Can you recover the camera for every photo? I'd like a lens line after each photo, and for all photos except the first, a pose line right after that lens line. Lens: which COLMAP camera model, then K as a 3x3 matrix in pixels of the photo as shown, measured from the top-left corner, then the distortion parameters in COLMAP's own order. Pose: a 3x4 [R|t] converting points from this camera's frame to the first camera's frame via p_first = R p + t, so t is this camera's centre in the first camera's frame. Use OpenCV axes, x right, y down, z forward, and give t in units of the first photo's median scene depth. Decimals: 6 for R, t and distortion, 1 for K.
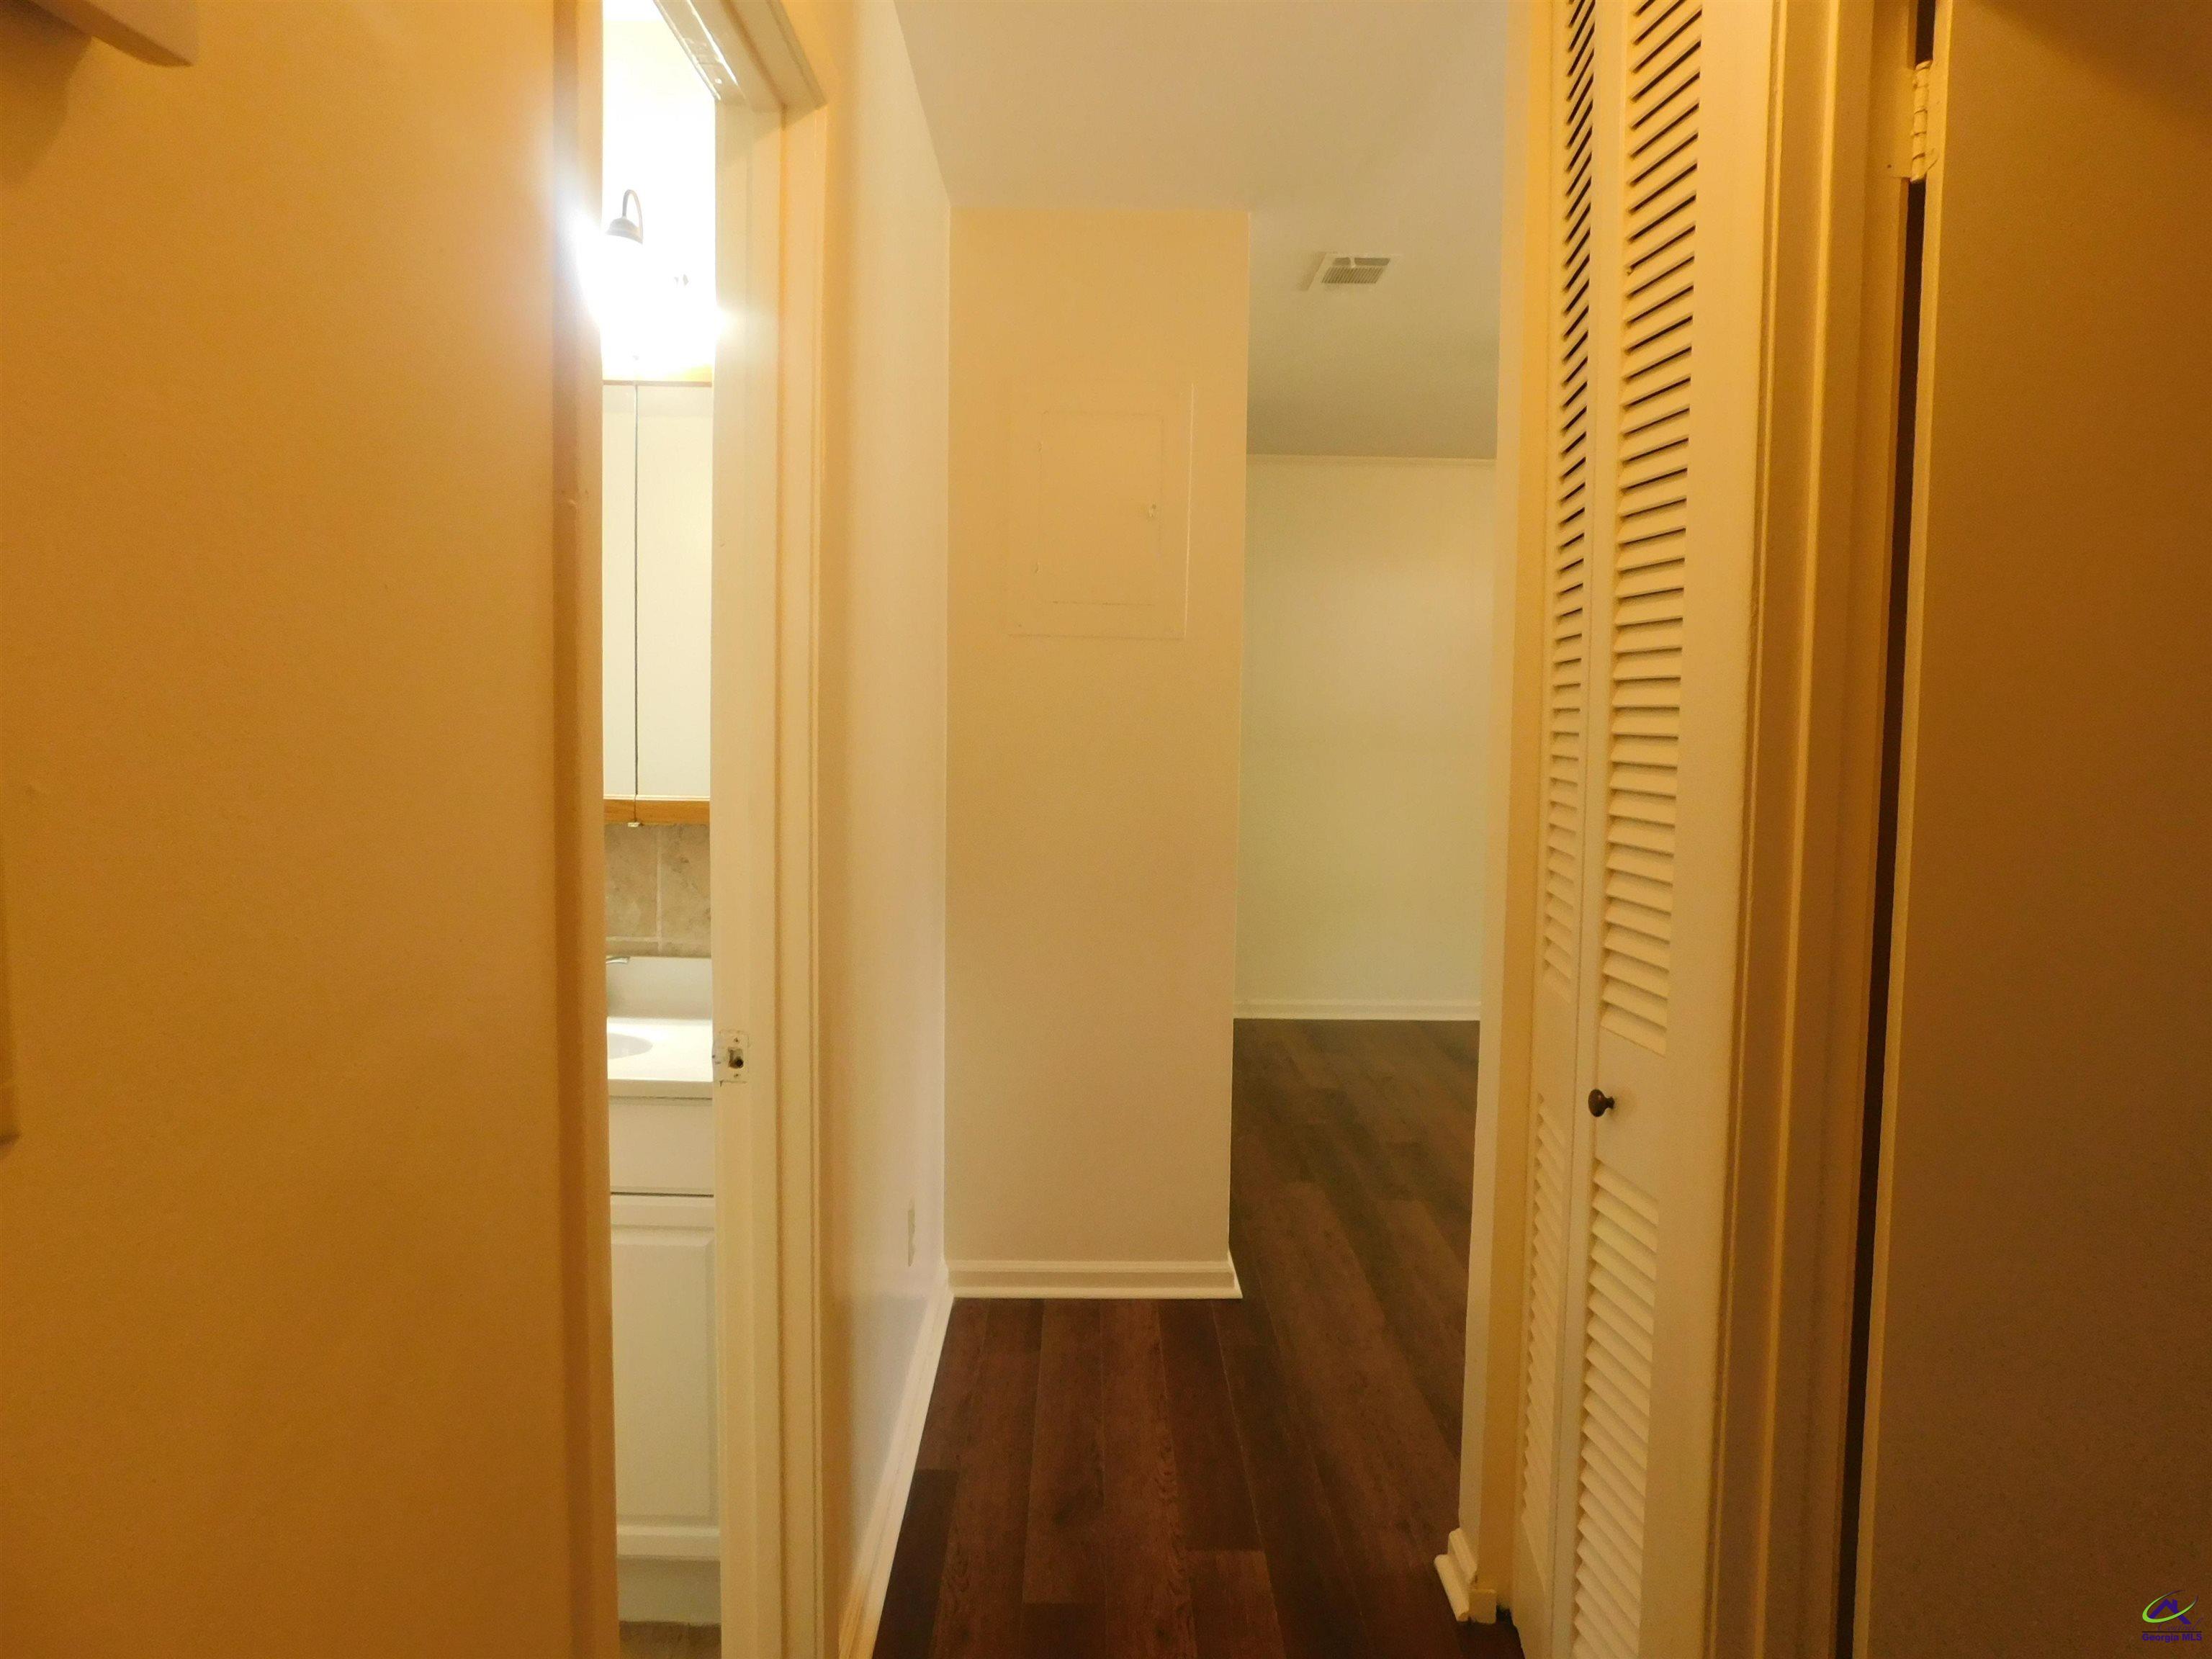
lens RADIAL K [[1467.3, 0, 1106.0], [0, 1467.3, 829.5], [0, 0, 1]] dist [-0.000646, 0.000138]
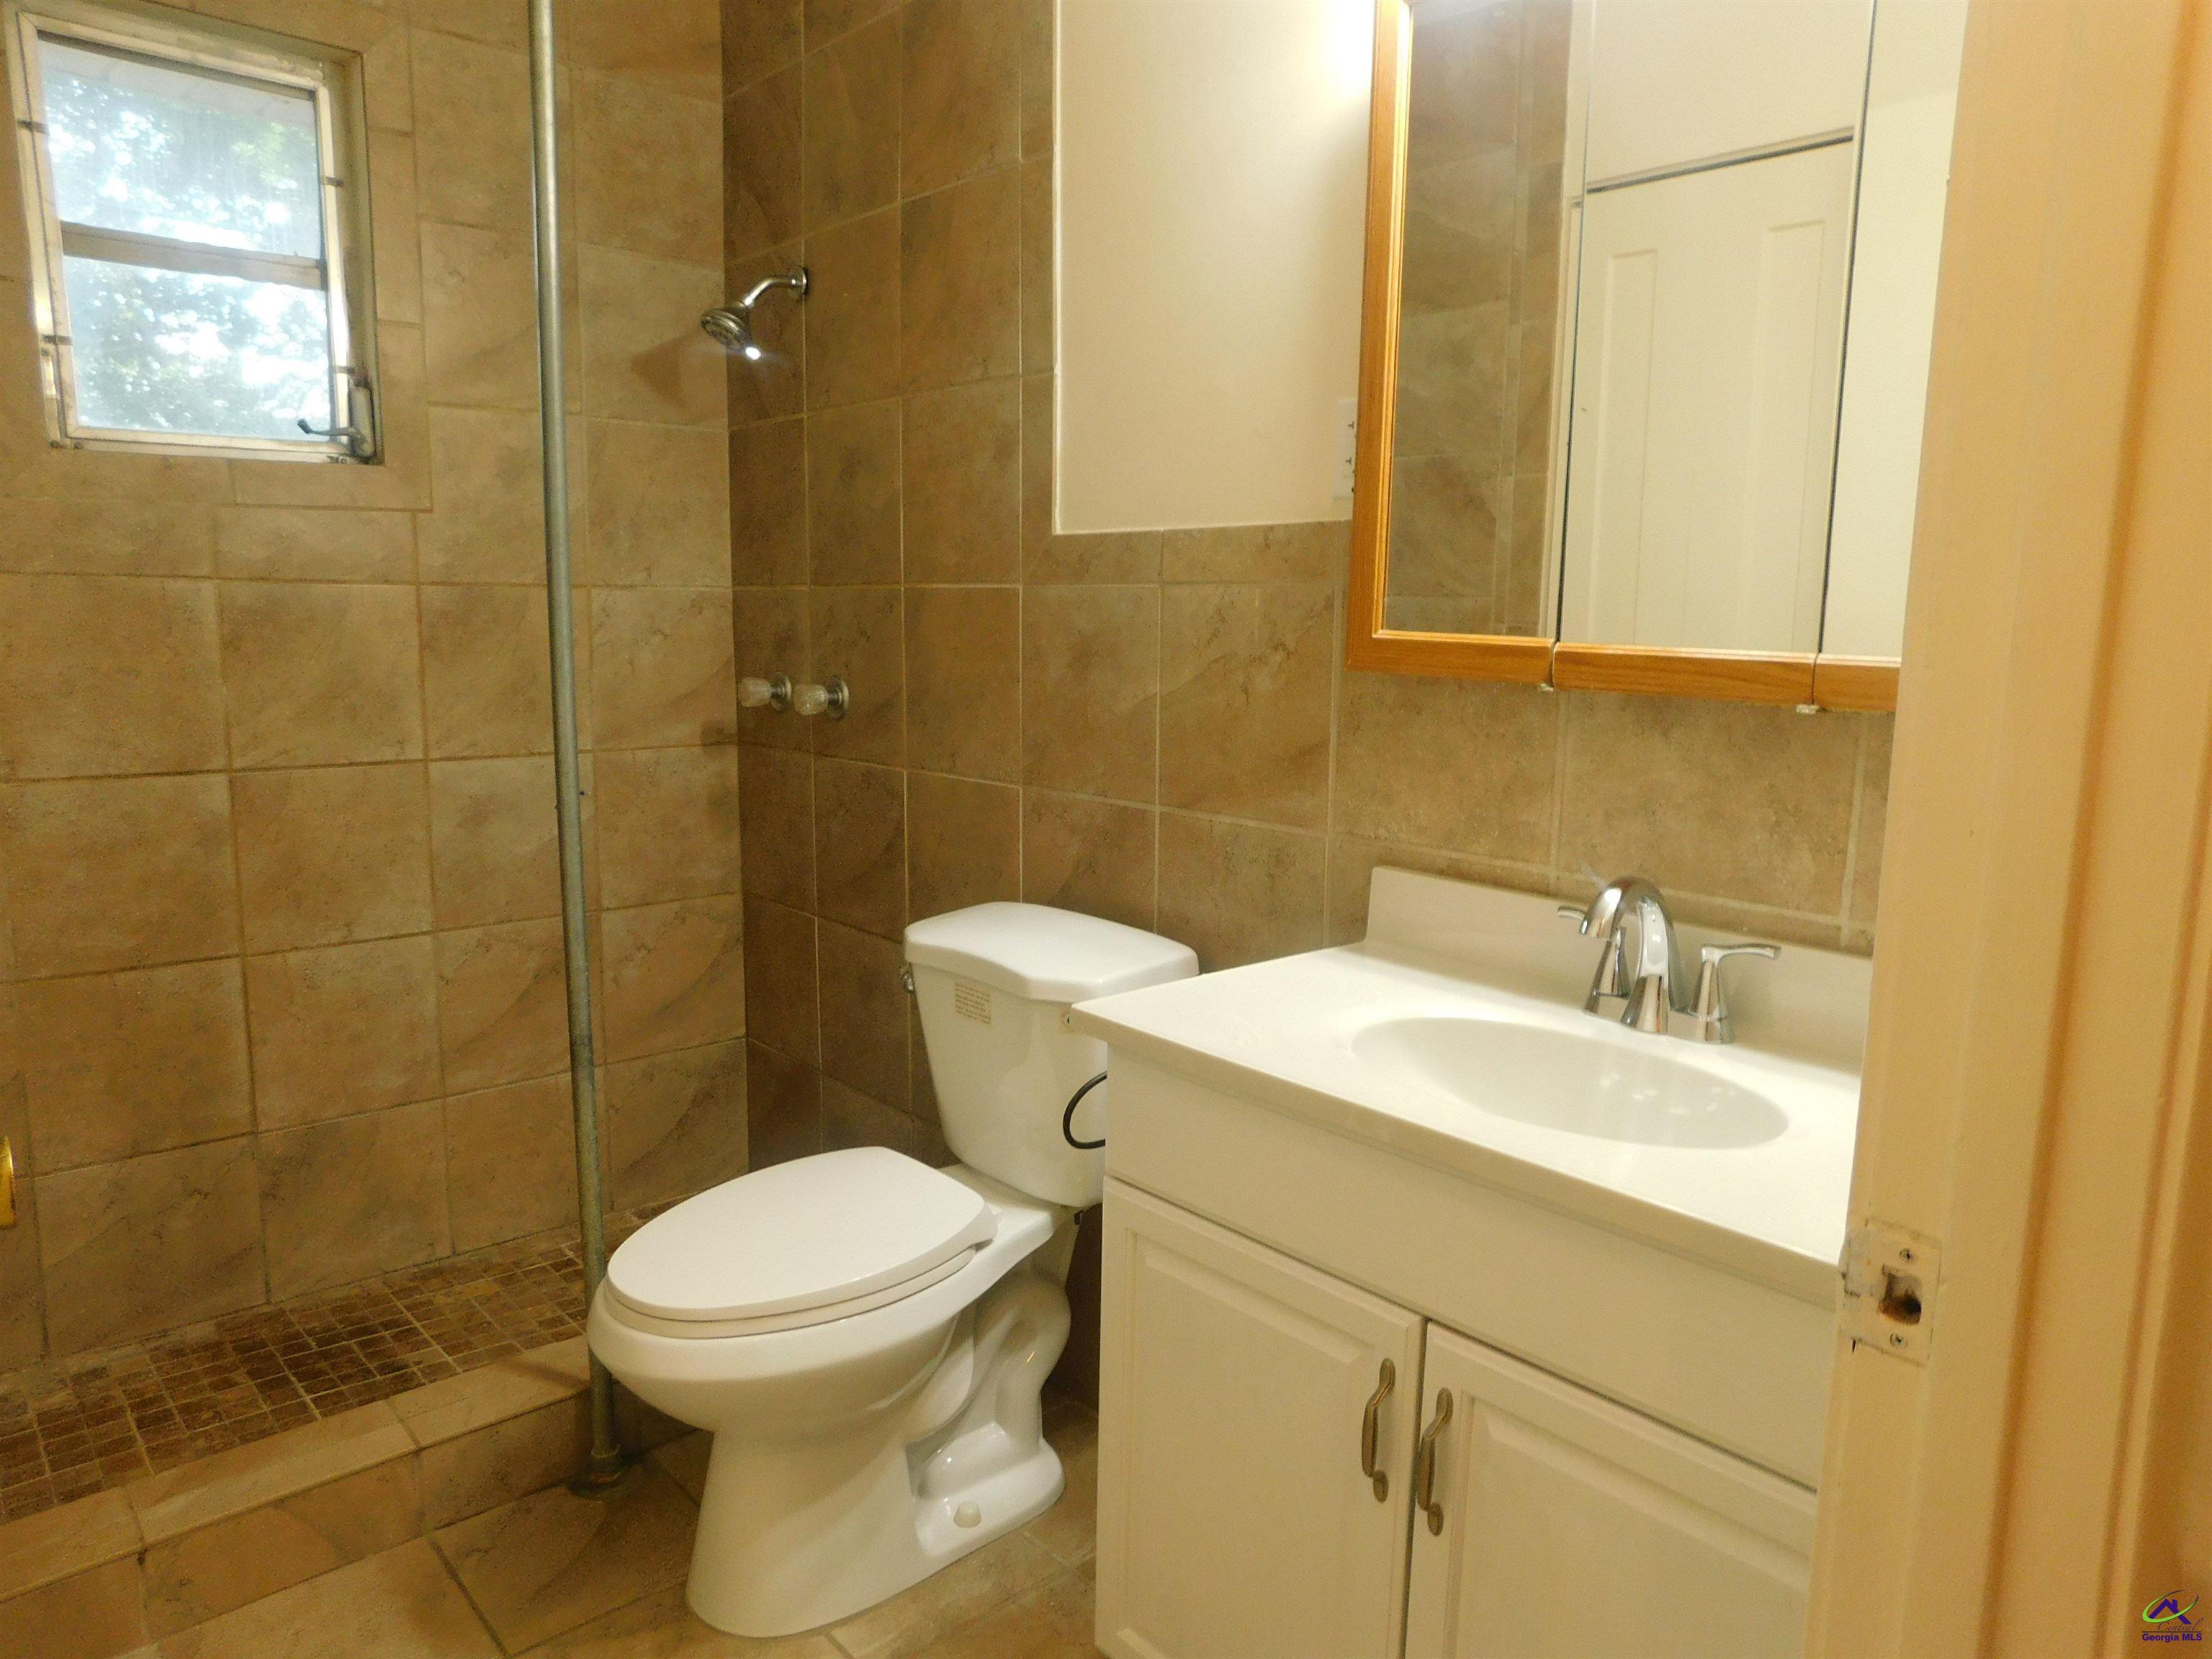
lens RADIAL K [[1467.3, 0, 1106.0], [0, 1467.3, 829.5], [0, 0, 1]] dist [-0.000646, 0.000138]
pose [[0.663391, 0.115376, -0.739325, -0.089954], [-0.059473, 0.993045, 0.101606, 0.001118], [0.745906, -0.023434, 0.665639, 0.450456]]
